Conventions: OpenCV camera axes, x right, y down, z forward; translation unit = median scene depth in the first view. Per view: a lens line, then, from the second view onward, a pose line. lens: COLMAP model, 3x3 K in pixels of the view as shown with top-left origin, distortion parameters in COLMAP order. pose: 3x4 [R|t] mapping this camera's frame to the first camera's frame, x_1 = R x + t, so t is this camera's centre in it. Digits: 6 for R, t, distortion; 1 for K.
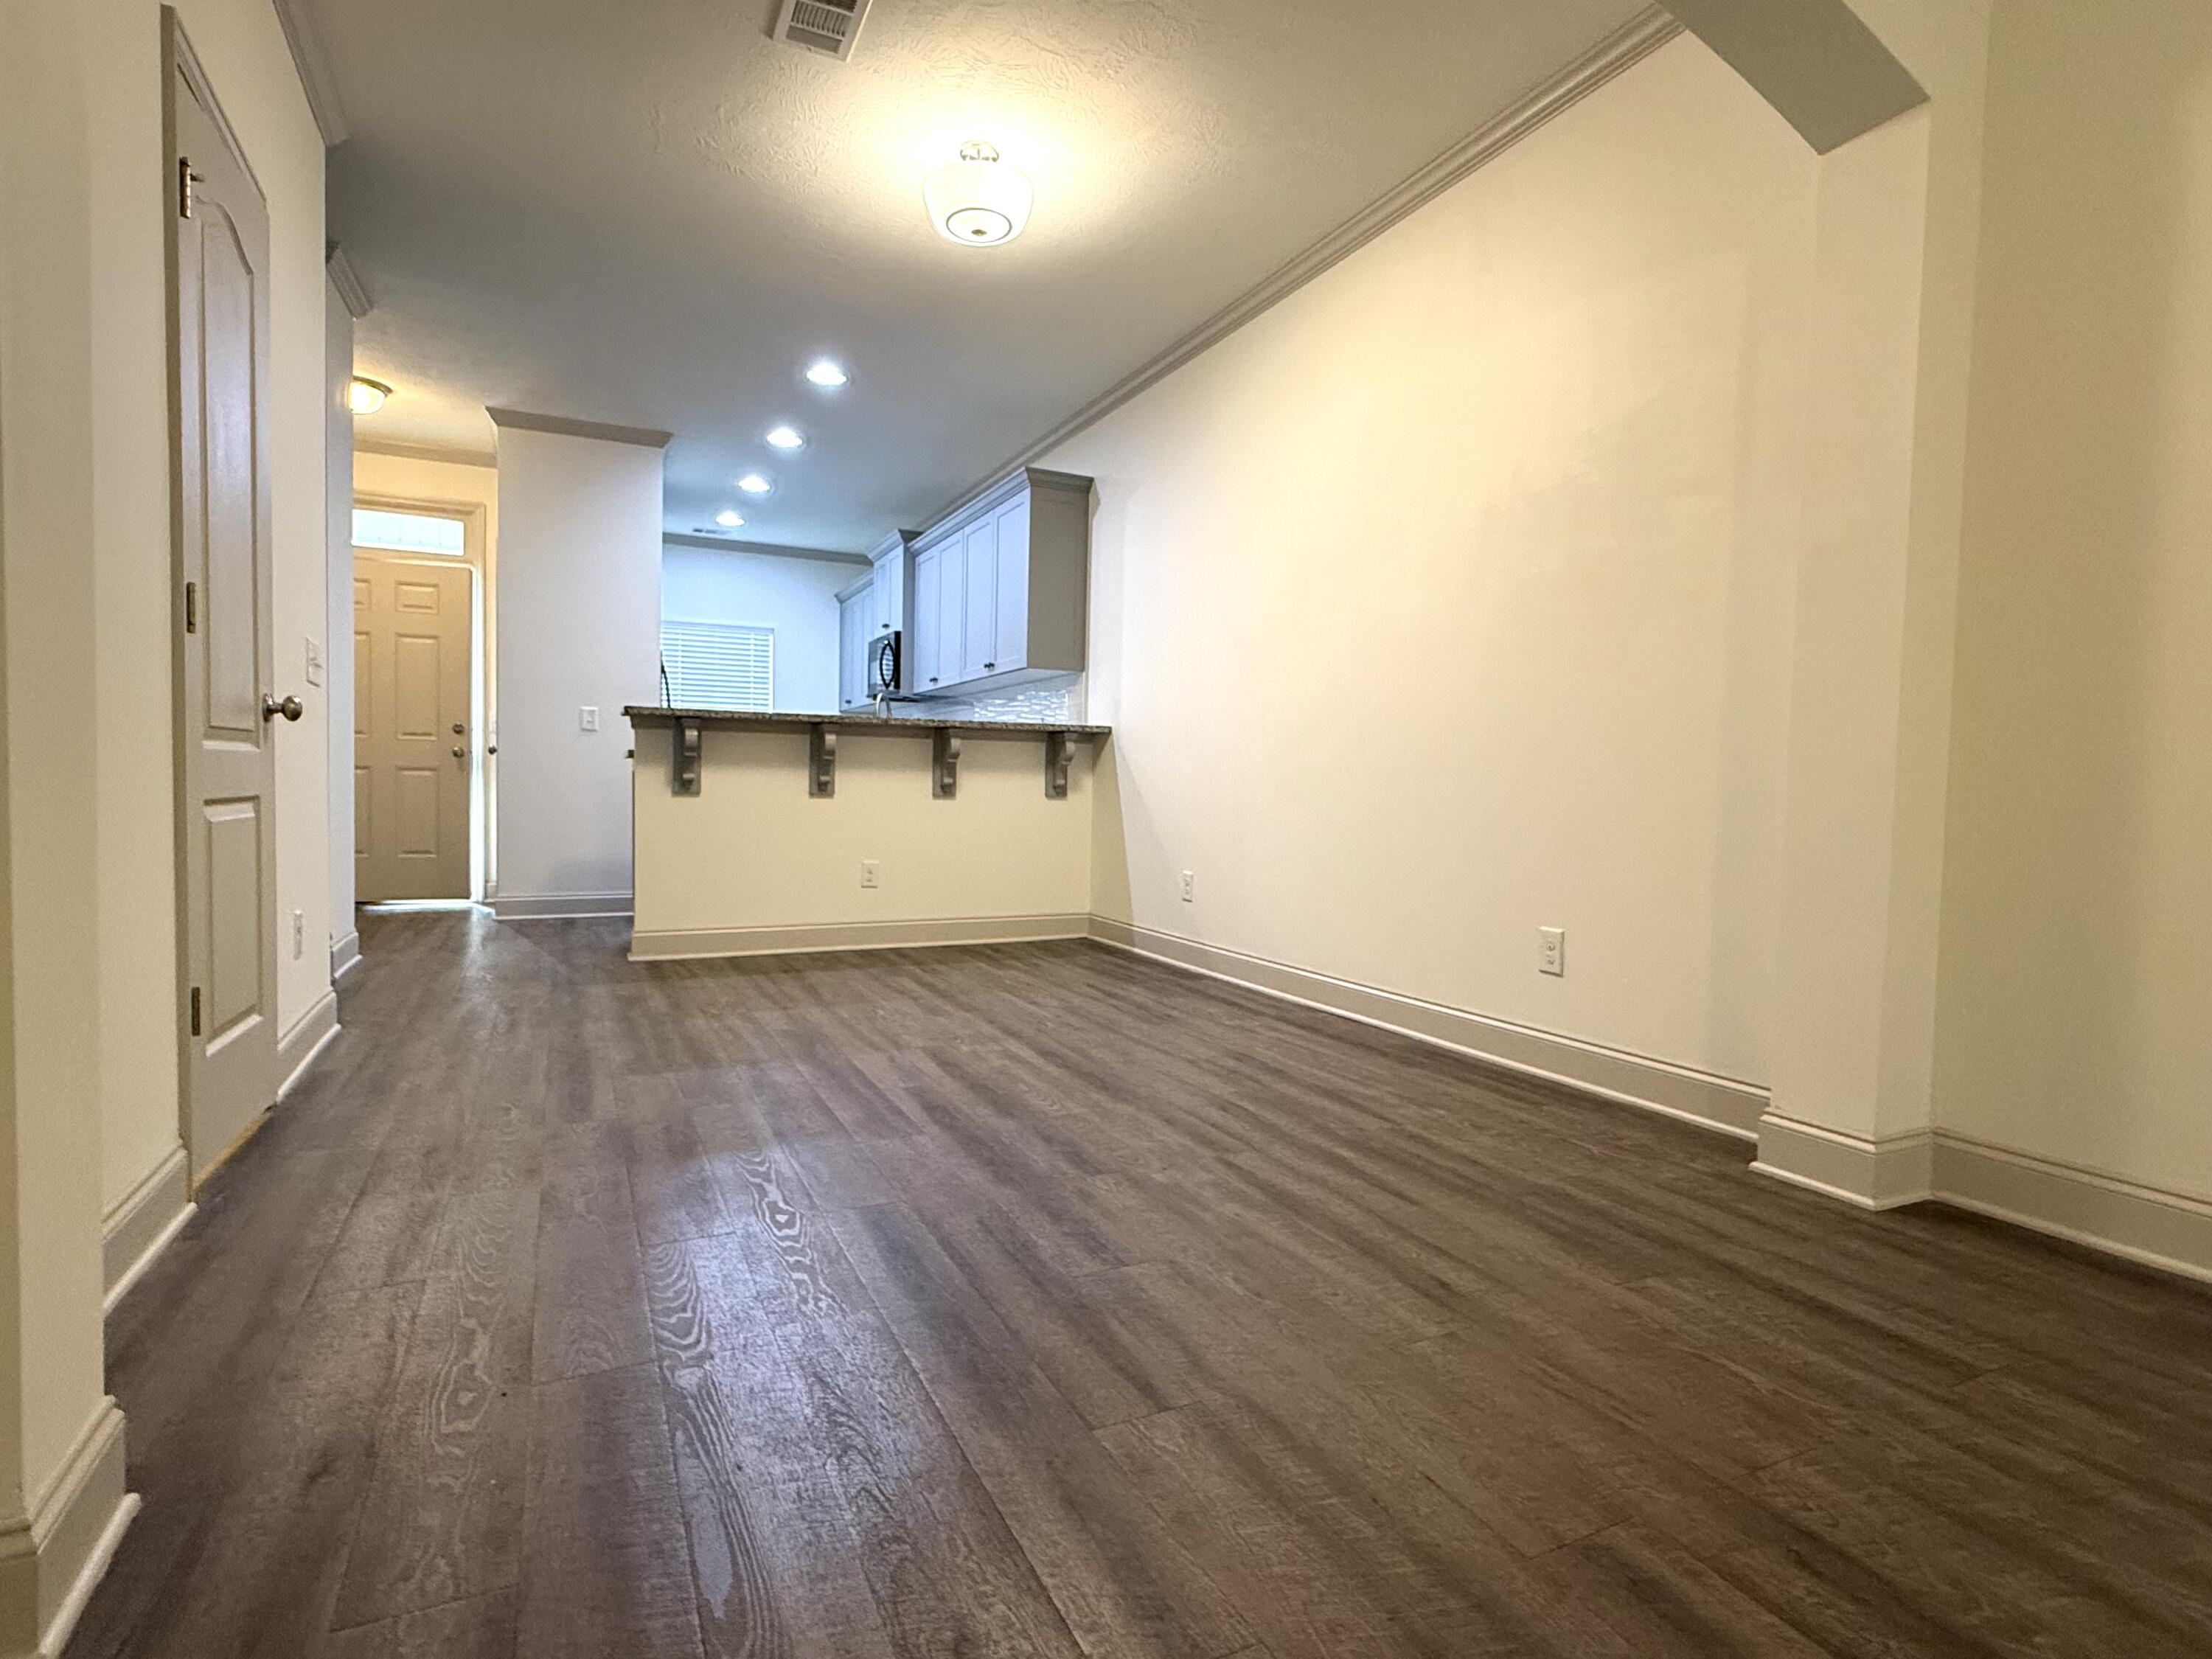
lens RADIAL K [[1120.7, 0, 1107.9], [0, 1120.7, 828.0], [0, 0, 1]] dist [-0.003837, 0.002304]
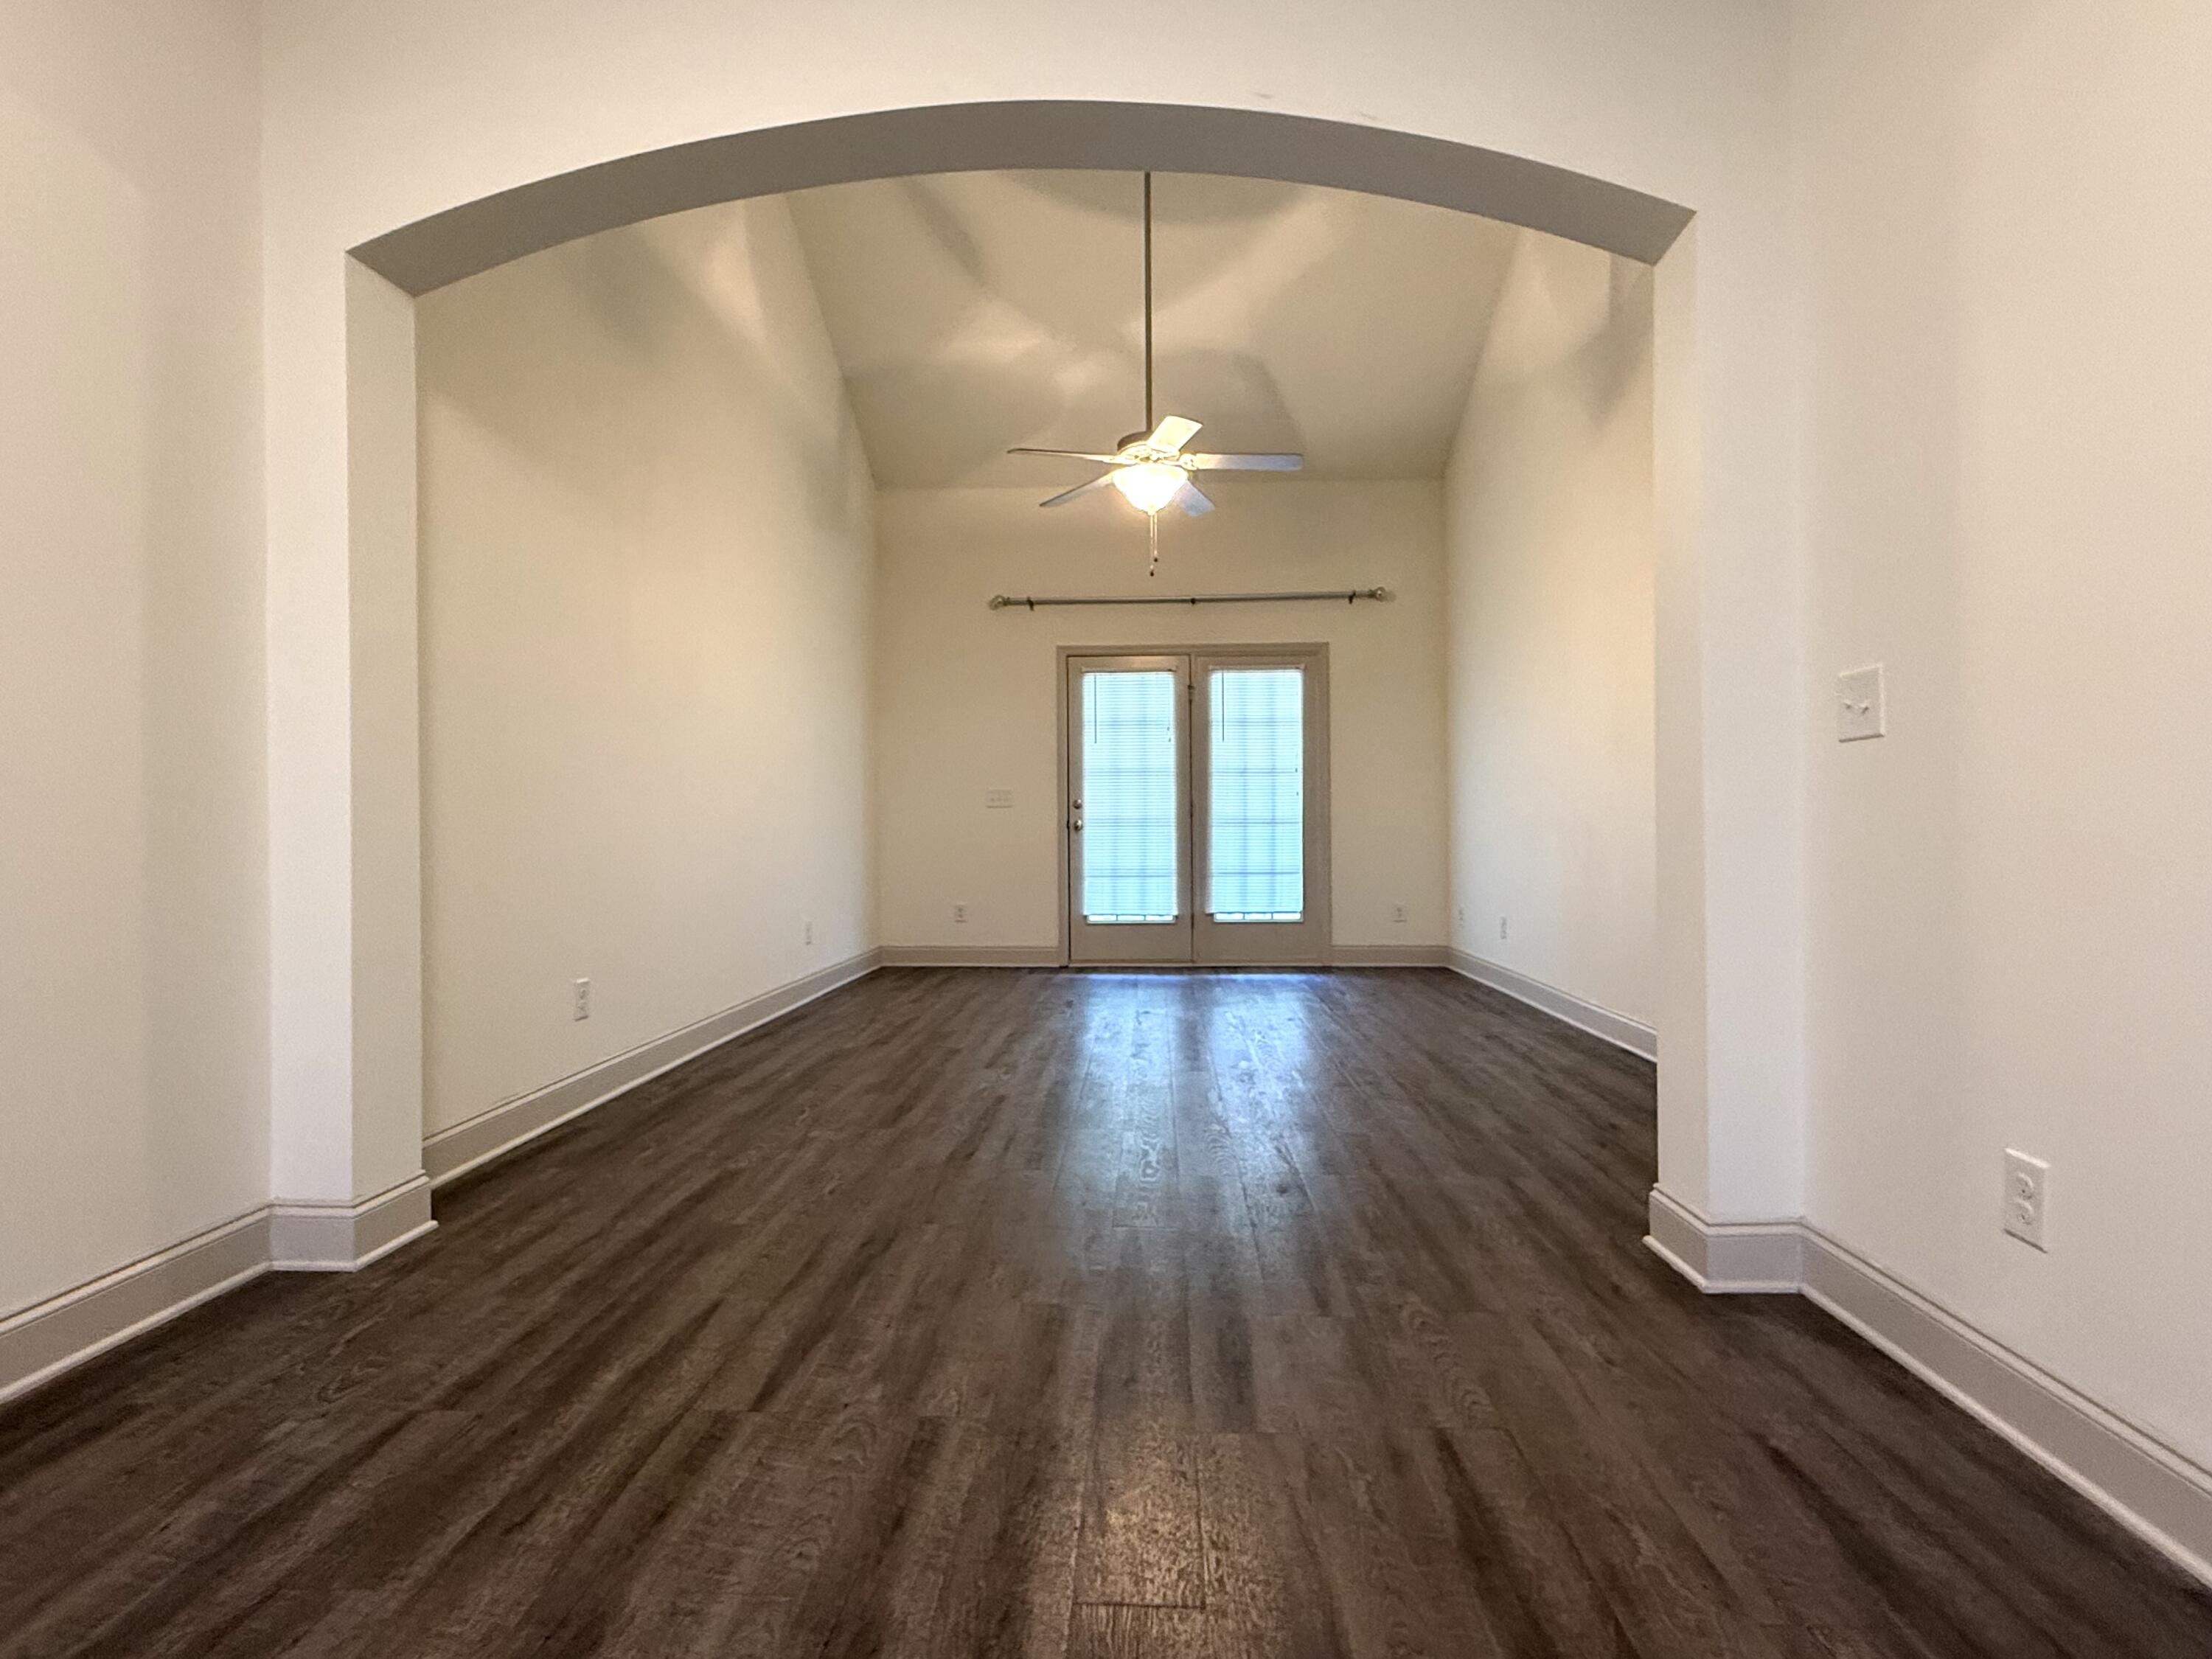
lens RADIAL K [[1120.7, 0, 1101.4], [0, 1120.7, 829.3], [0, 0, 1]] dist [-0.003837, 0.002304]
pose [[-0.876041, -0.015962, 0.481973, -0.221790], [0.006130, 0.999003, 0.044225, -0.056056], [-0.482198, 0.041698, -0.875069, 0.758445]]
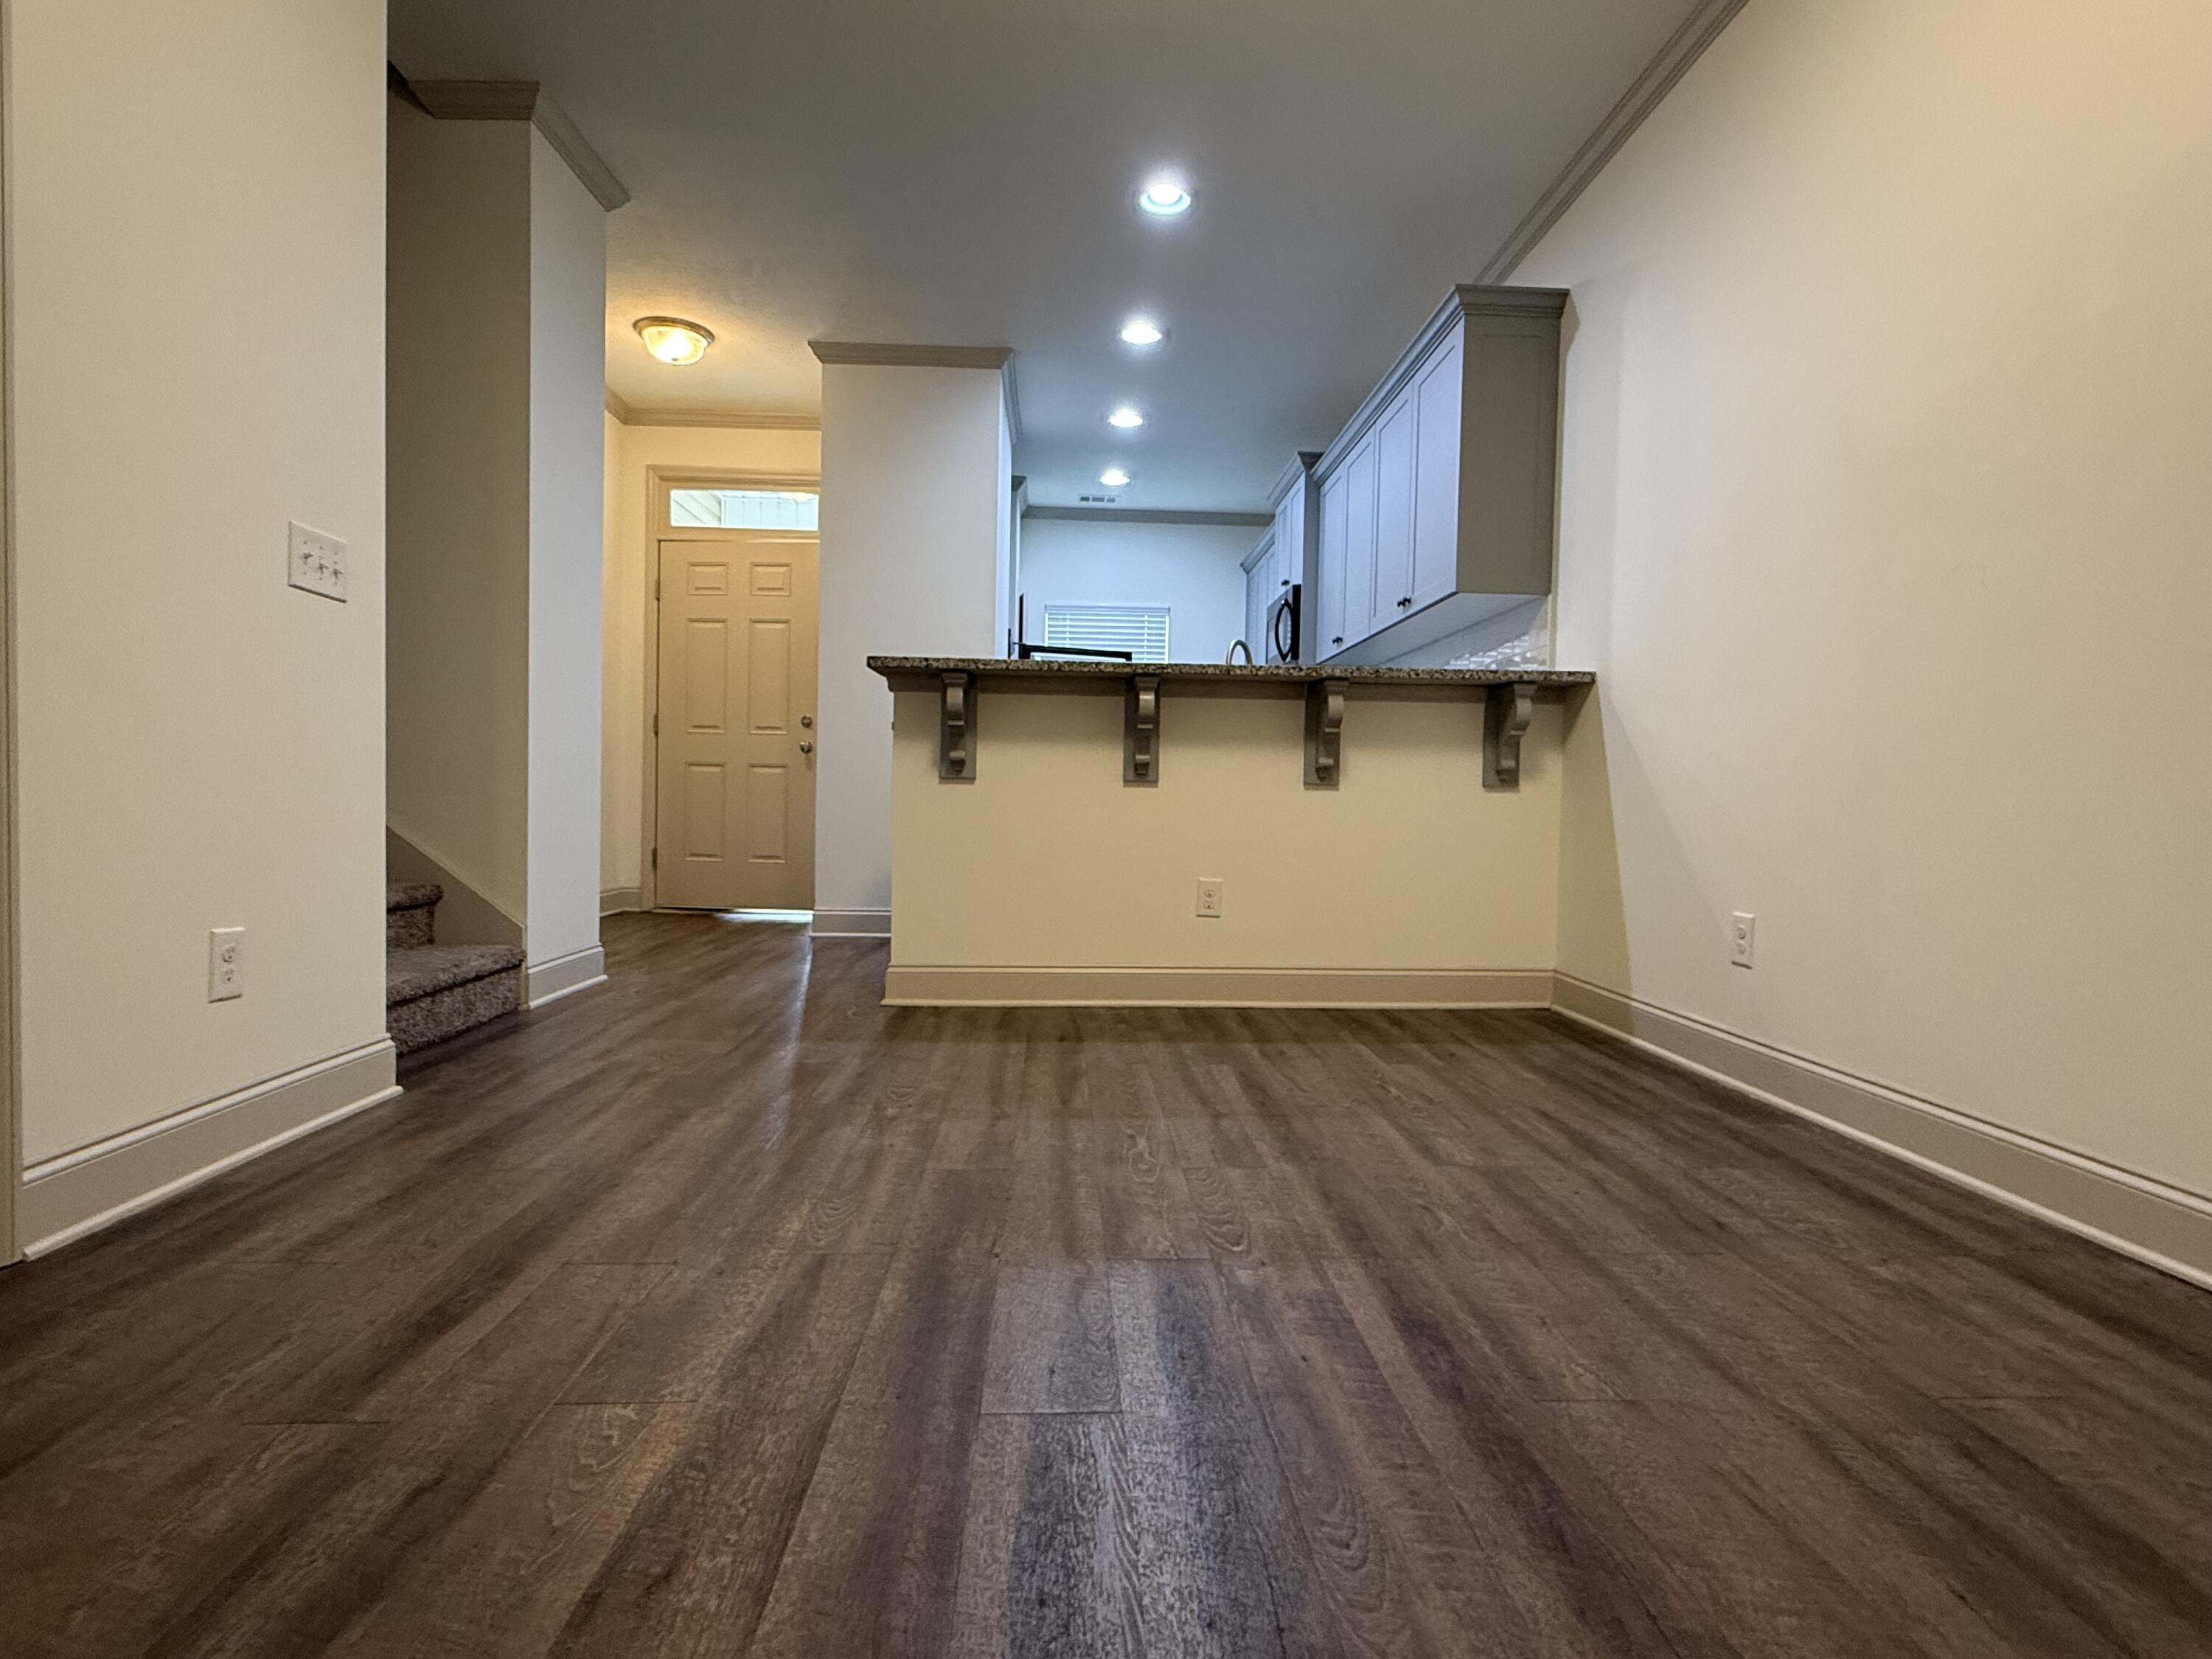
lens RADIAL K [[1120.7, 0, 1102.0], [0, 1120.7, 835.9], [0, 0, 1]] dist [-0.003837, 0.002304]
pose [[0.916001, 0.010914, -0.401028, 0.002823], [-0.015912, 0.999832, -0.009134, 0.010638], [0.400861, 0.014748, 0.916020, 0.345731]]
